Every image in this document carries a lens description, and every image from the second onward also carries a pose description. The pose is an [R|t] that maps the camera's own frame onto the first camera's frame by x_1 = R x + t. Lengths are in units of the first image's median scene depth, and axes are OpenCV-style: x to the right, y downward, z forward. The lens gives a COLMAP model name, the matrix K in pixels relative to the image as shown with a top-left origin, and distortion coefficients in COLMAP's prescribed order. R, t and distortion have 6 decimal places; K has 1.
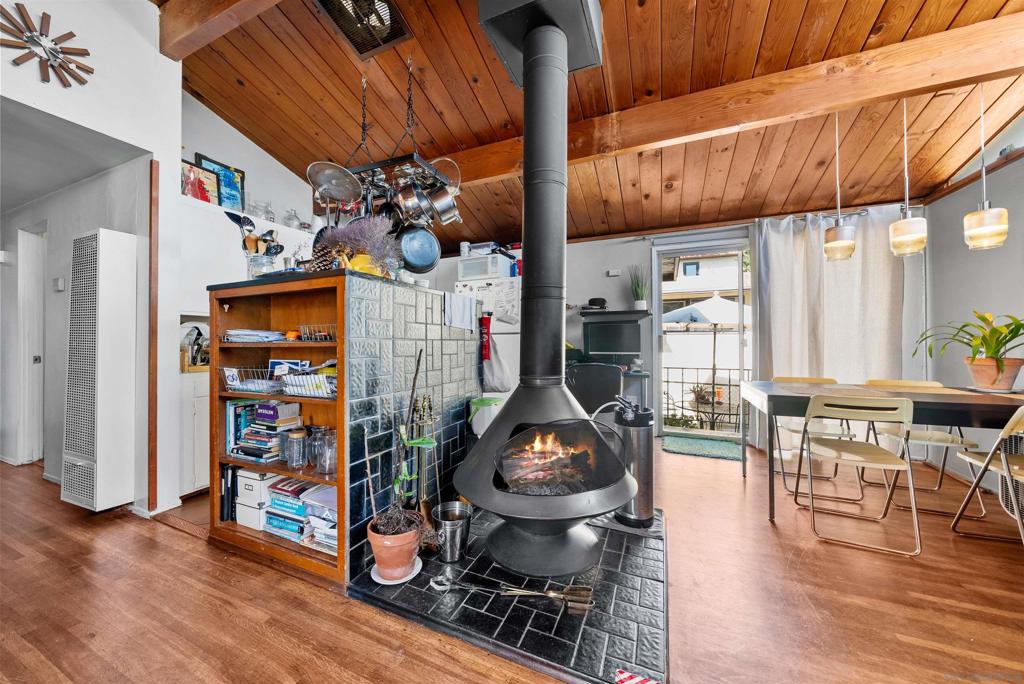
lens RADIAL K [[349.9, 0, 507.8], [0, 349.9, 340.3], [0, 0, 1]] dist [-0.008407, 0.000116]
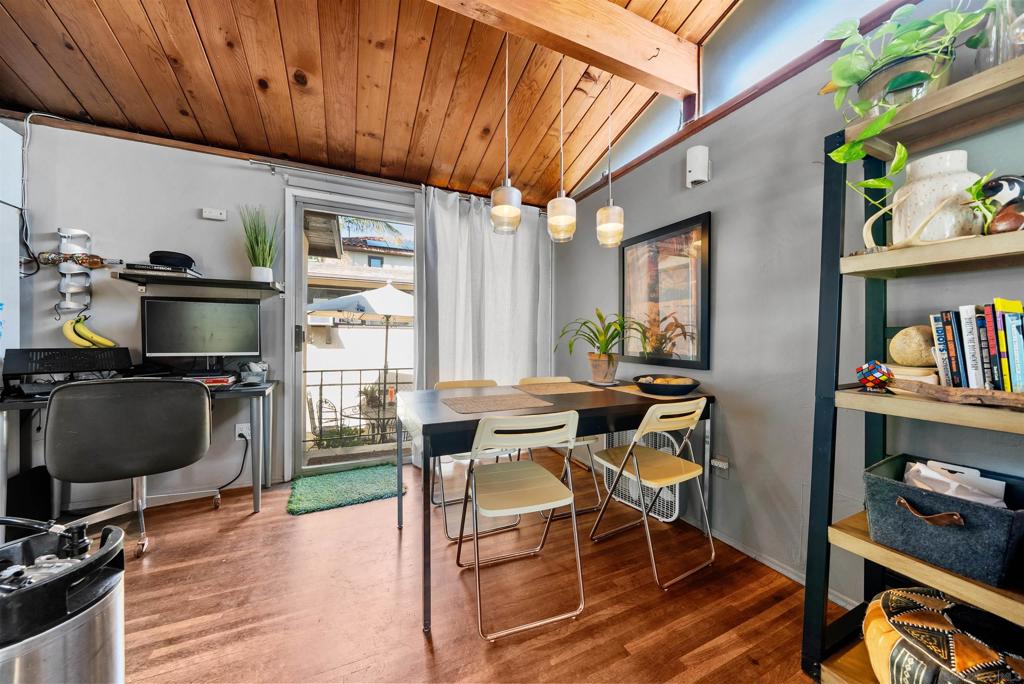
lens RADIAL K [[349.9, 0, 507.8], [0, 349.9, 340.3], [0, 0, 1]] dist [-0.008407, 0.000116]
pose [[0.672224, 0.002563, 0.740344, 0.258308], [-0.013215, 0.999876, 0.008538, 0.003502], [-0.740230, -0.015523, 0.672174, 0.318638]]
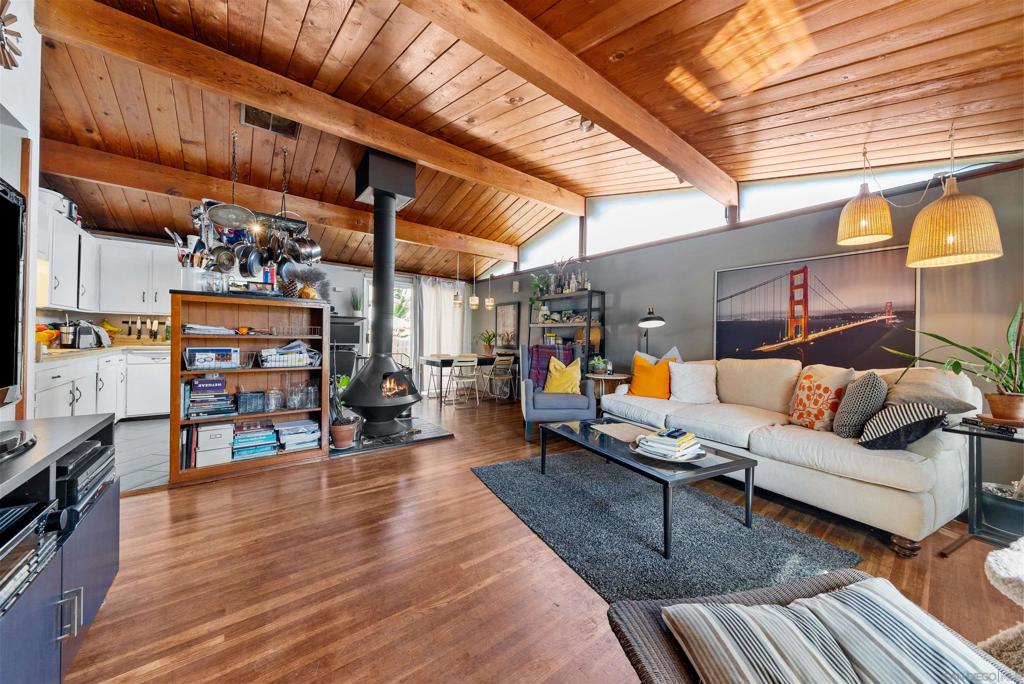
lens RADIAL K [[349.9, 0, 507.8], [0, 349.9, 340.3], [0, 0, 1]] dist [-0.008407, 0.000116]
pose [[0.474797, 0.008067, 0.880058, -0.812770], [-0.027646, 0.999601, 0.005752, -0.007285], [-0.879661, -0.027061, 0.474831, -0.407033]]
